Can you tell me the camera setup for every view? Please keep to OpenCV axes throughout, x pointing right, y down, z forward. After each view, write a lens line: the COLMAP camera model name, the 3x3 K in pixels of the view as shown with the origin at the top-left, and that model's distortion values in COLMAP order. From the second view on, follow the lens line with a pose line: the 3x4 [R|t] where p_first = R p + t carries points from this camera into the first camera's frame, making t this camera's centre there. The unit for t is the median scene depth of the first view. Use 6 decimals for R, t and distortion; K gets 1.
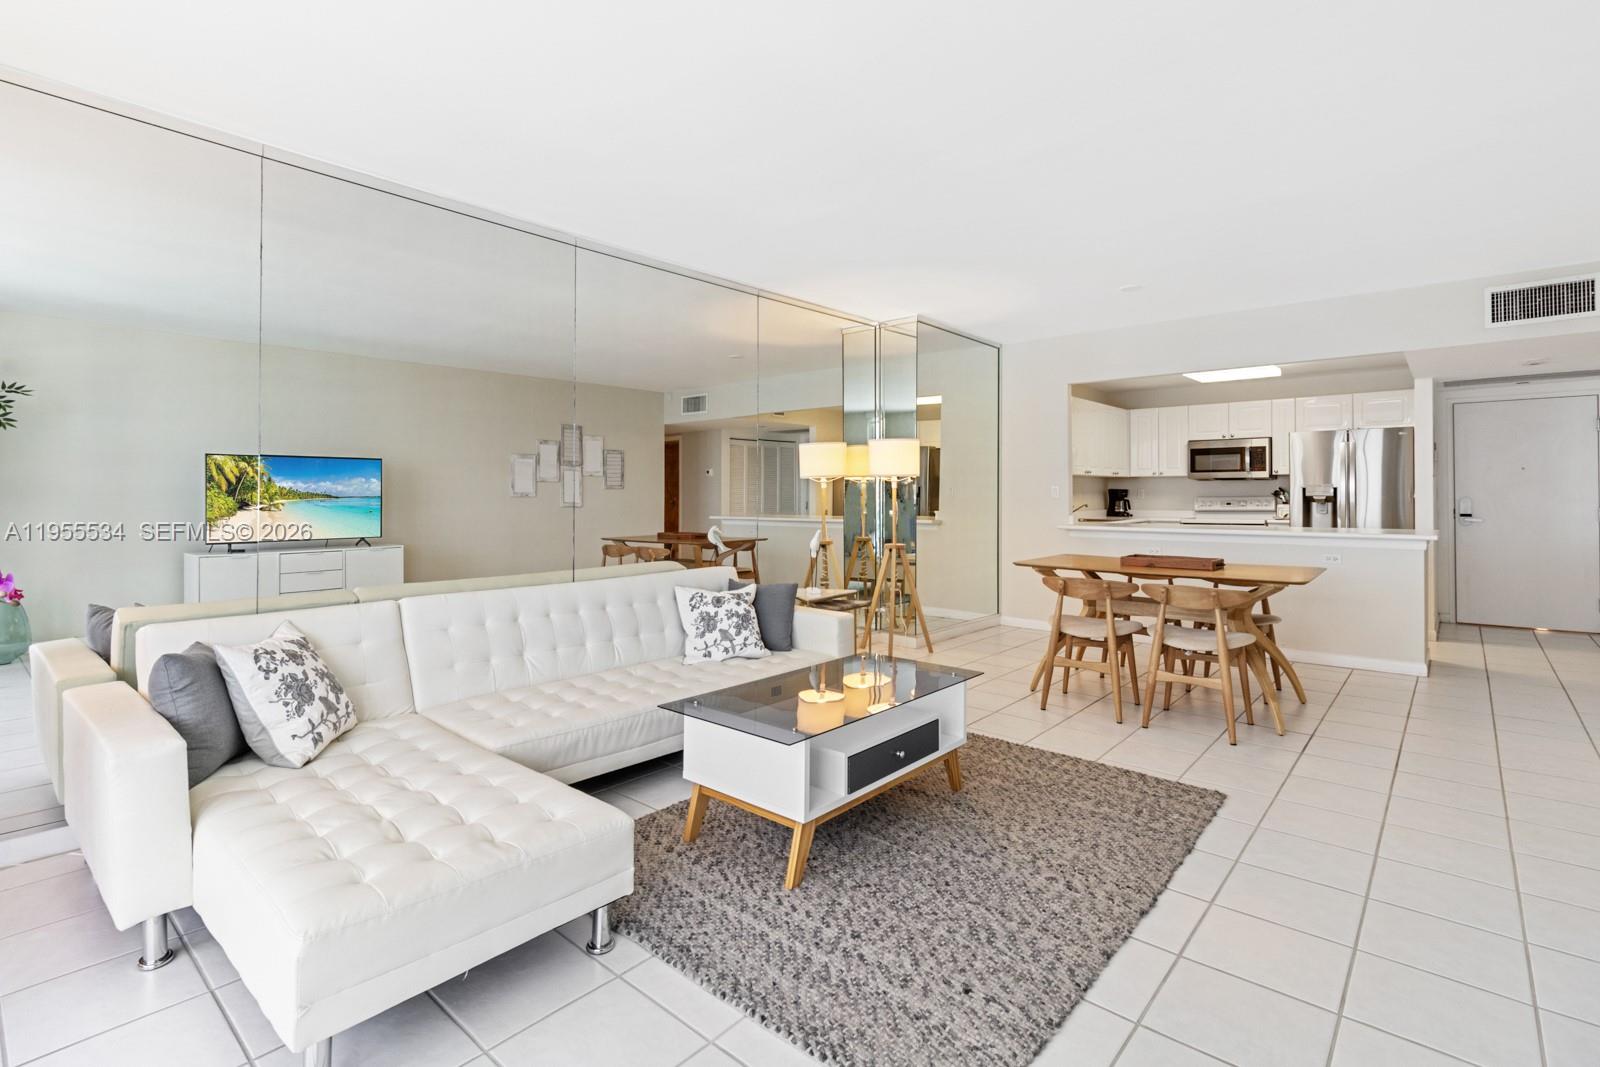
lens RADIAL K [[752.1, 0, 796.4], [0, 752.1, 489.6], [0, 0, 1]] dist [0.000058, -0.000545]
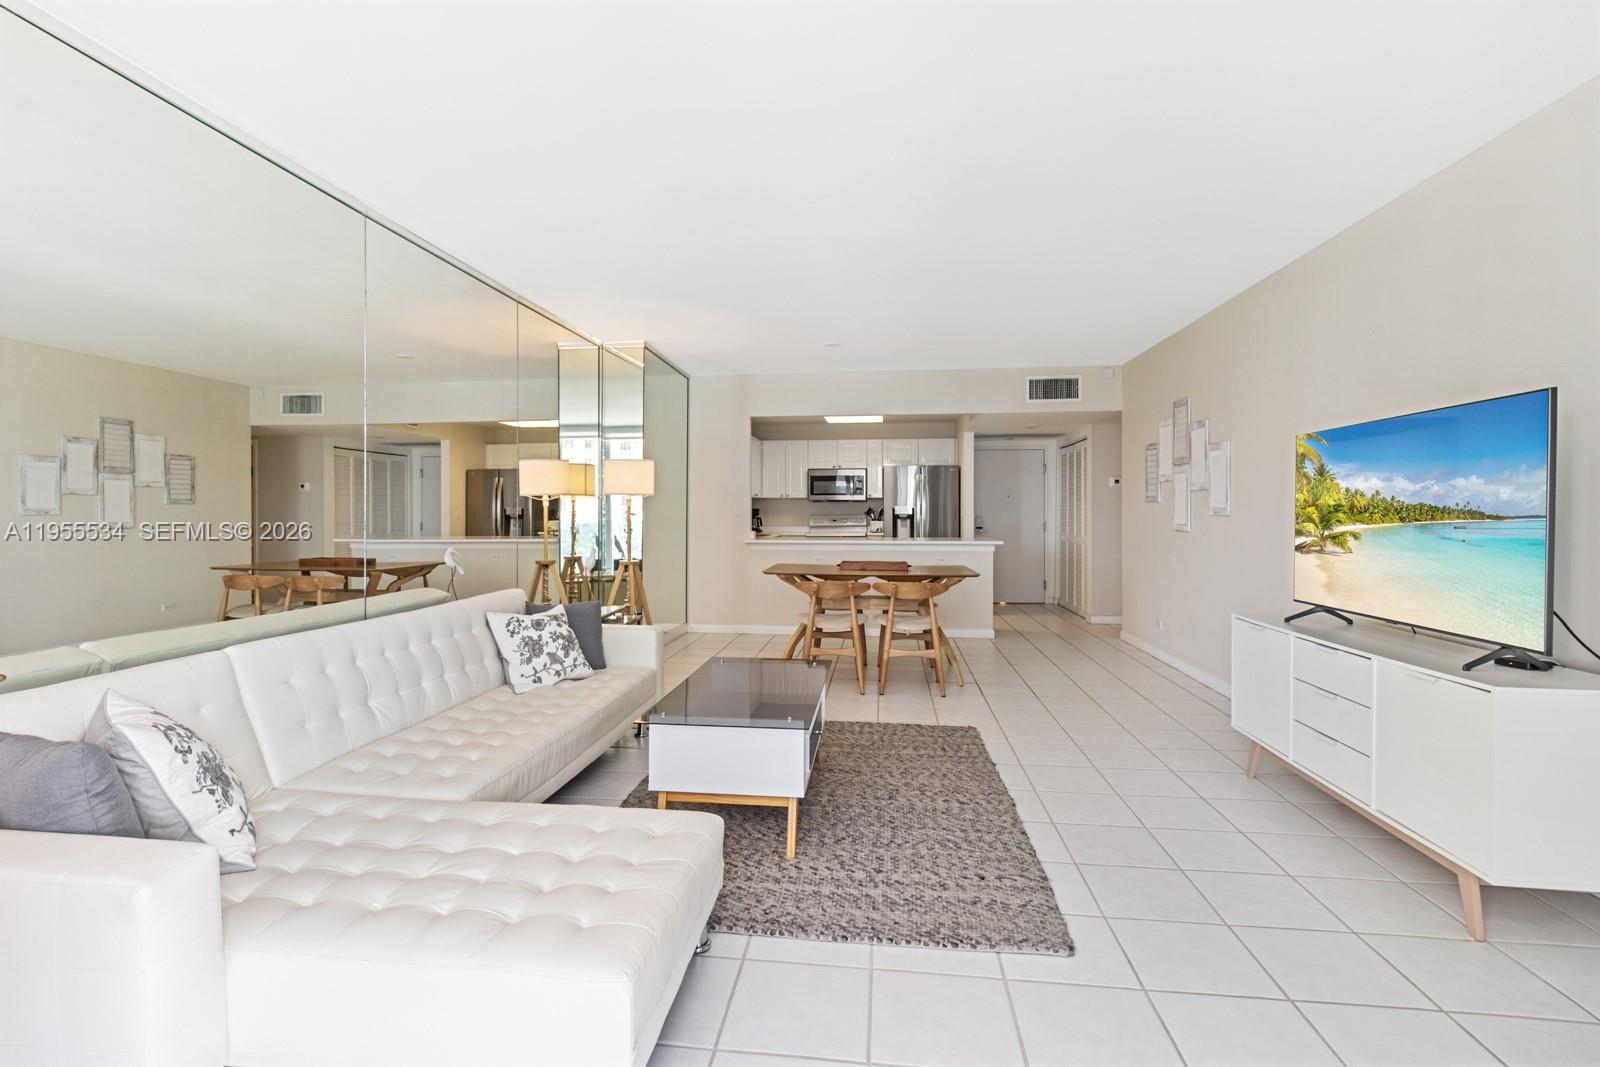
lens RADIAL K [[743.7, 0, 791.5], [0, 743.7, 506.0], [0, 0, 1]] dist [0.003079, -0.000286]
pose [[0.824879, 0.006722, 0.565269, -0.272540], [-0.004997, 0.999977, -0.004600, 0.000635], [-0.565287, 0.000970, 0.824894, 0.027915]]
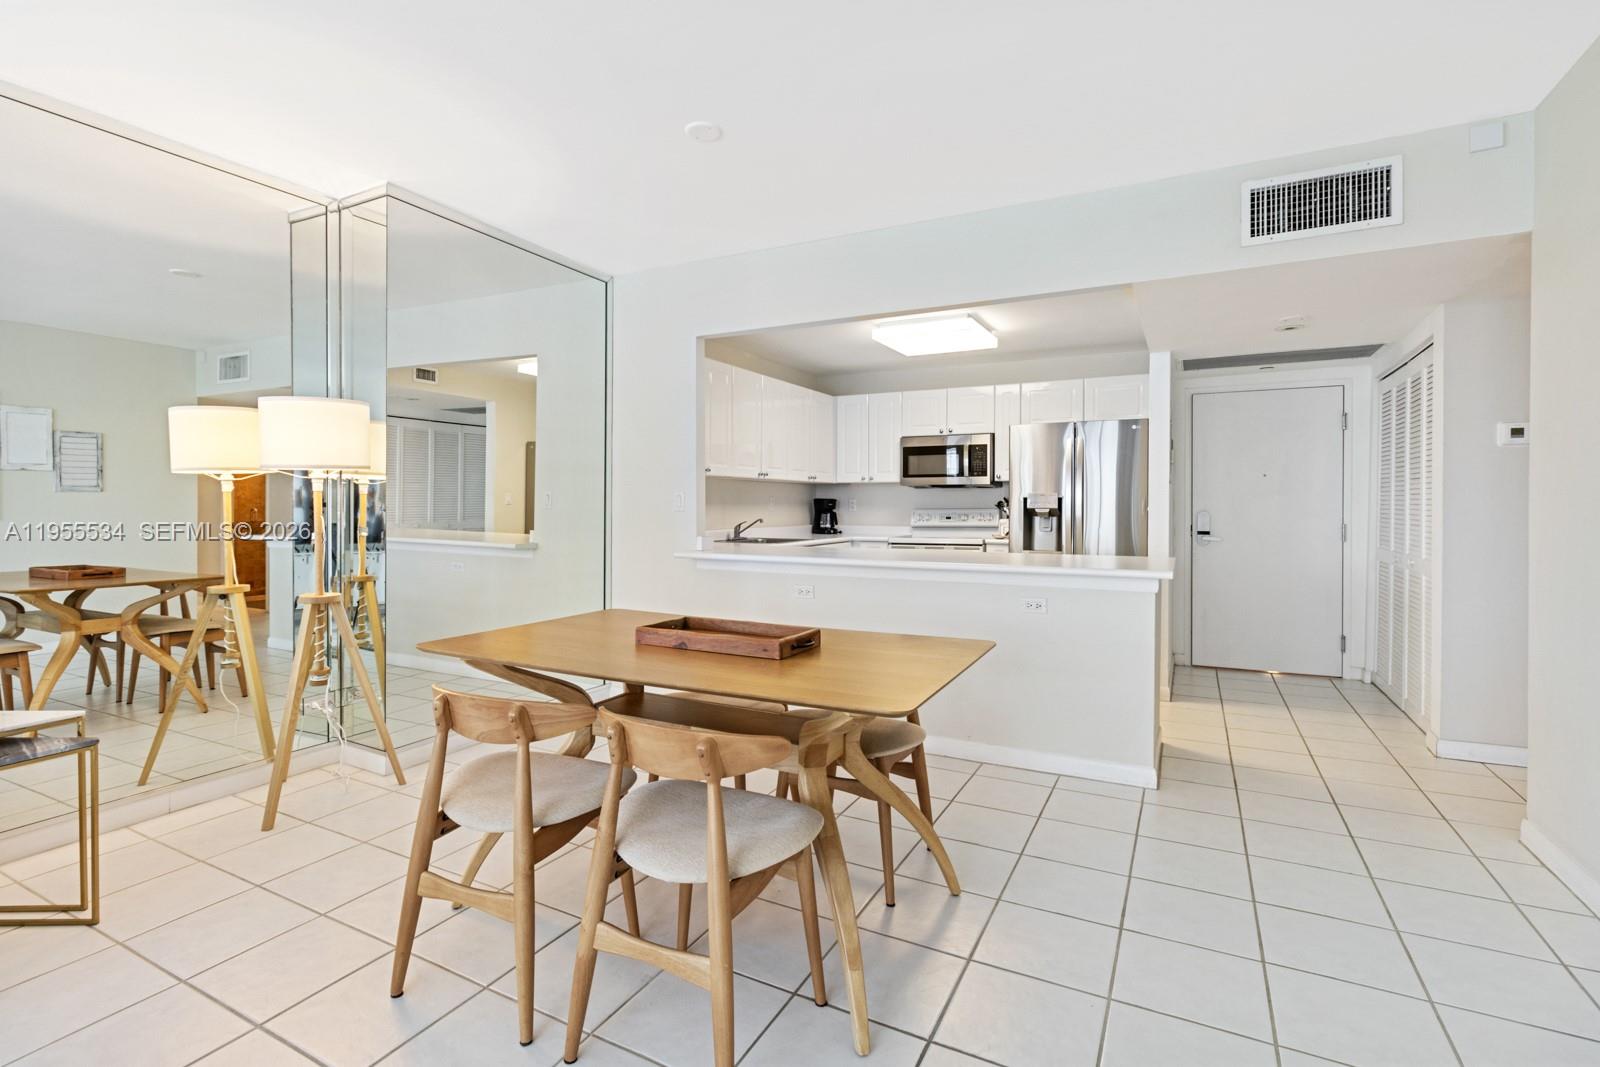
lens RADIAL K [[750.3, 0, 797.2], [0, 750.3, 507.9], [0, 0, 1]] dist [0.000994, 0.000055]
pose [[0.971071, 0.005060, 0.238736, 0.343607], [-0.007455, 0.999931, 0.009132, 0.003437], [-0.238673, -0.010648, 0.971042, 0.403331]]
